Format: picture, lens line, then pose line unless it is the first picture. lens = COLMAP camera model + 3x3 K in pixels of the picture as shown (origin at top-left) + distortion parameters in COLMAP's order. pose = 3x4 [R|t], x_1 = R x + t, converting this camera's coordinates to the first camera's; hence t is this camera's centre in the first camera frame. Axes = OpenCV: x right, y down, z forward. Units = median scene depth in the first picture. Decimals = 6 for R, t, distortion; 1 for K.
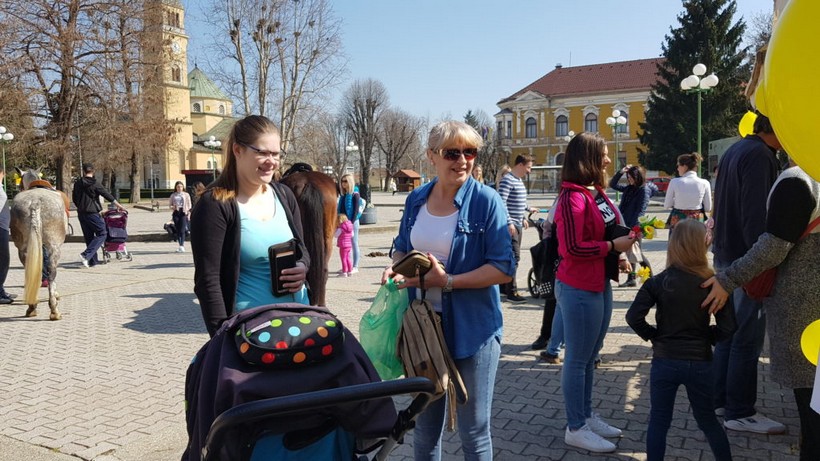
lens RADIAL K [[643.3, 0, 411.5], [0, 643.3, 232.1], [0, 0, 1]] dist [-0.015391, -0.007312]
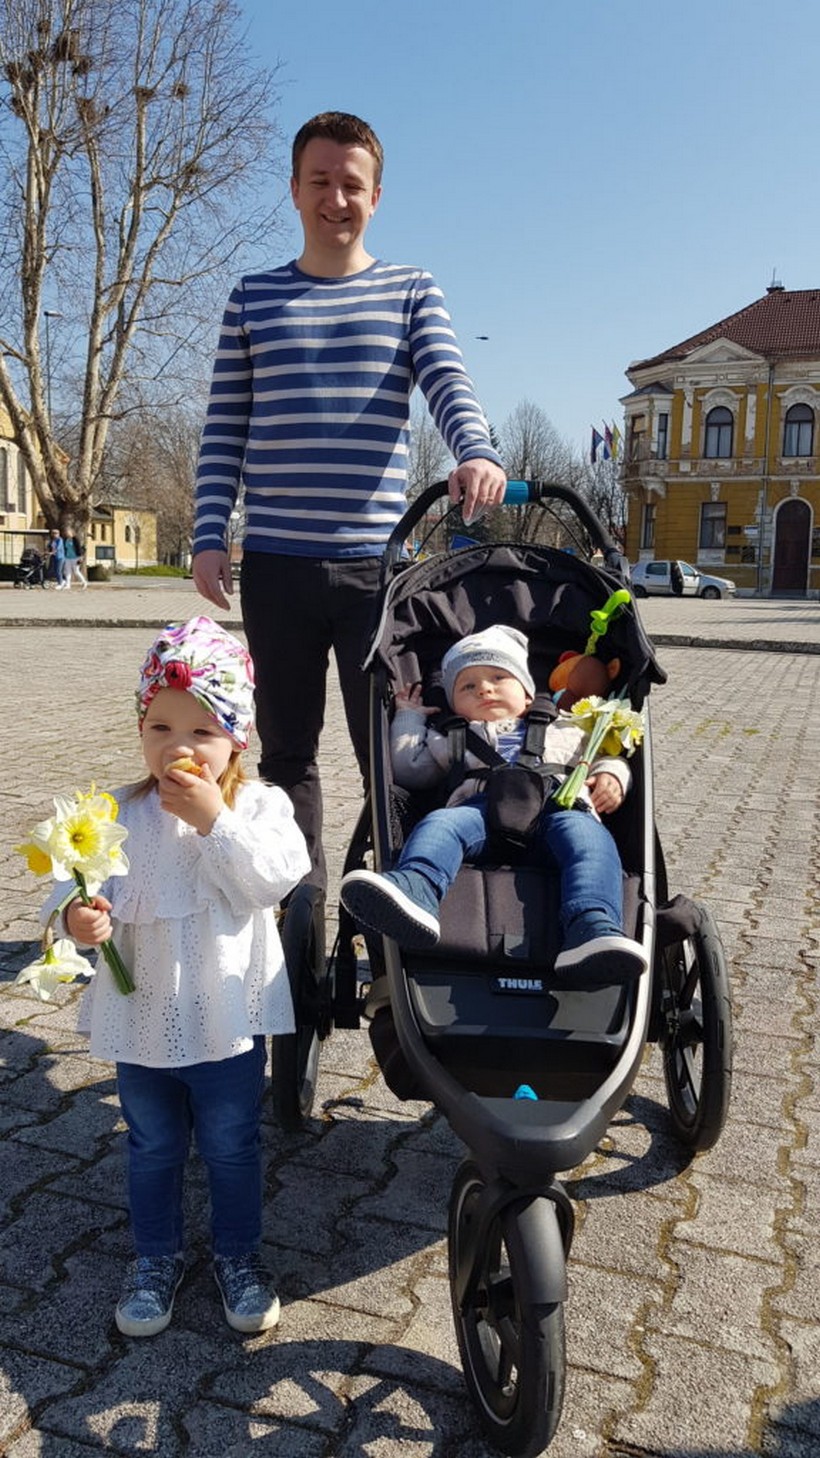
lens RADIAL K [[1143.9, 0, 406.1], [0, 1143.9, 727.0], [0, 0, 1]] dist [-0.015391, -0.007312]
pose [[0.995411, 0.026889, 0.091840, -0.069039], [-0.032224, 0.997848, 0.057102, -0.013887], [-0.090106, -0.059800, 0.994135, 0.301837]]
